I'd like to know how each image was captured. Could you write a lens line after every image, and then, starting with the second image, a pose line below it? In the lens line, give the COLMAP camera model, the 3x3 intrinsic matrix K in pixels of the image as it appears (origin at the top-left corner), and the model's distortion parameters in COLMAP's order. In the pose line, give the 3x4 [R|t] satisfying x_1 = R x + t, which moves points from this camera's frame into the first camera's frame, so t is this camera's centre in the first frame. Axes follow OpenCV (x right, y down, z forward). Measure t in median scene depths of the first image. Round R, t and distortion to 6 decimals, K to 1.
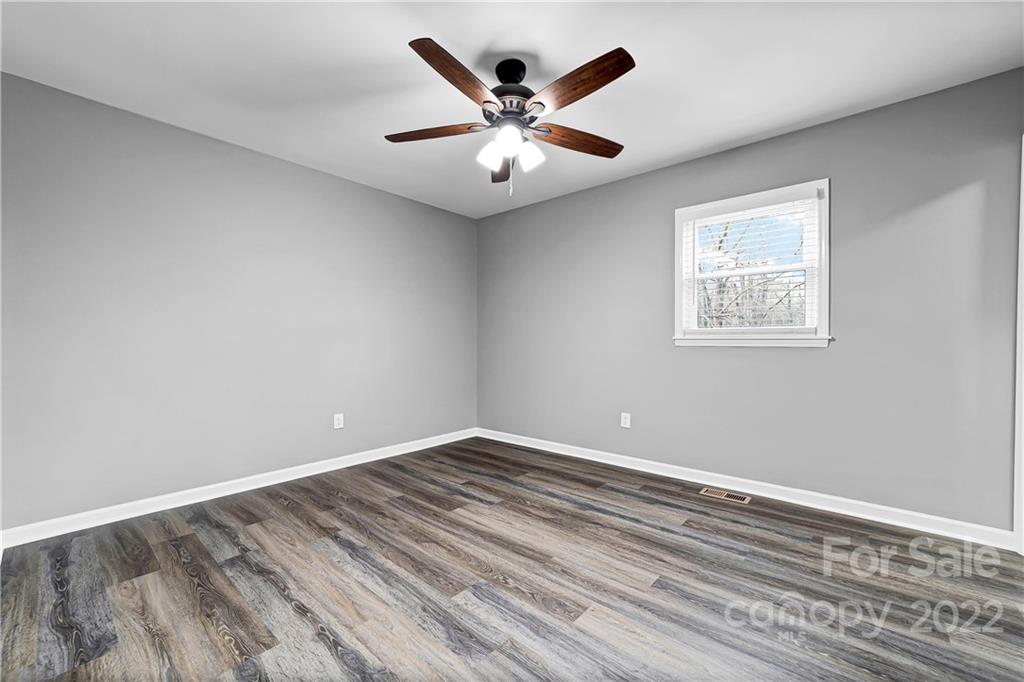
lens RADIAL K [[420.6, 0, 511.9], [0, 420.6, 342.2], [0, 0, 1]] dist [-0.007815, 0.002124]
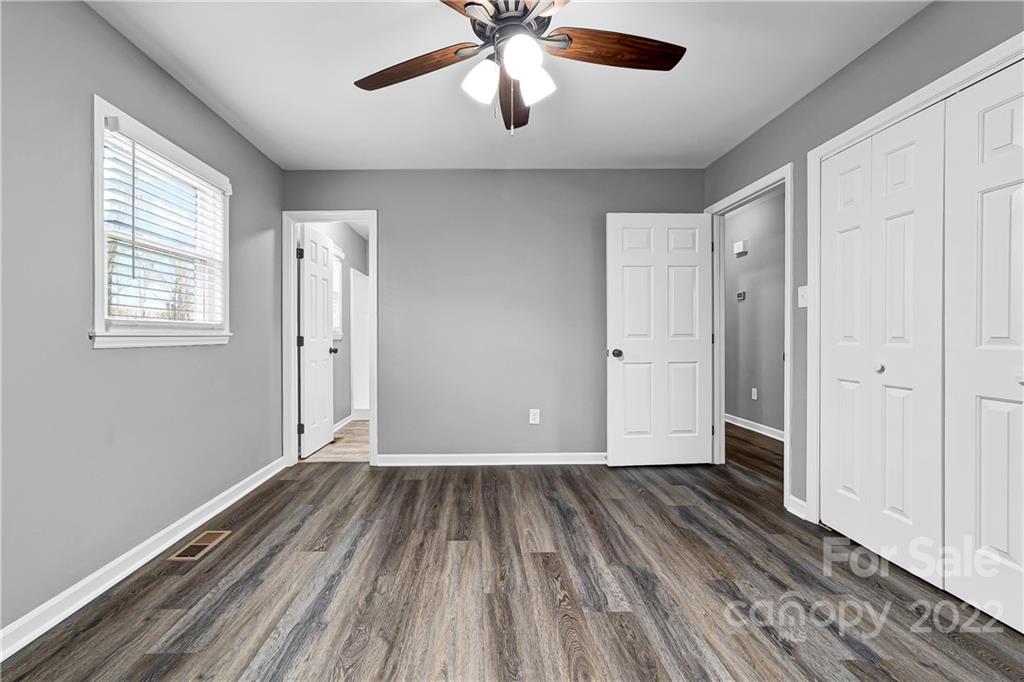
lens RADIAL K [[420.6, 0, 508.3], [0, 420.6, 344.6], [0, 0, 1]] dist [-0.007815, 0.002124]
pose [[-0.693396, -0.006892, 0.720523, -0.541343], [0.011635, 0.999717, 0.020759, 0.019319], [-0.720462, 0.022778, -0.693120, 1.618191]]
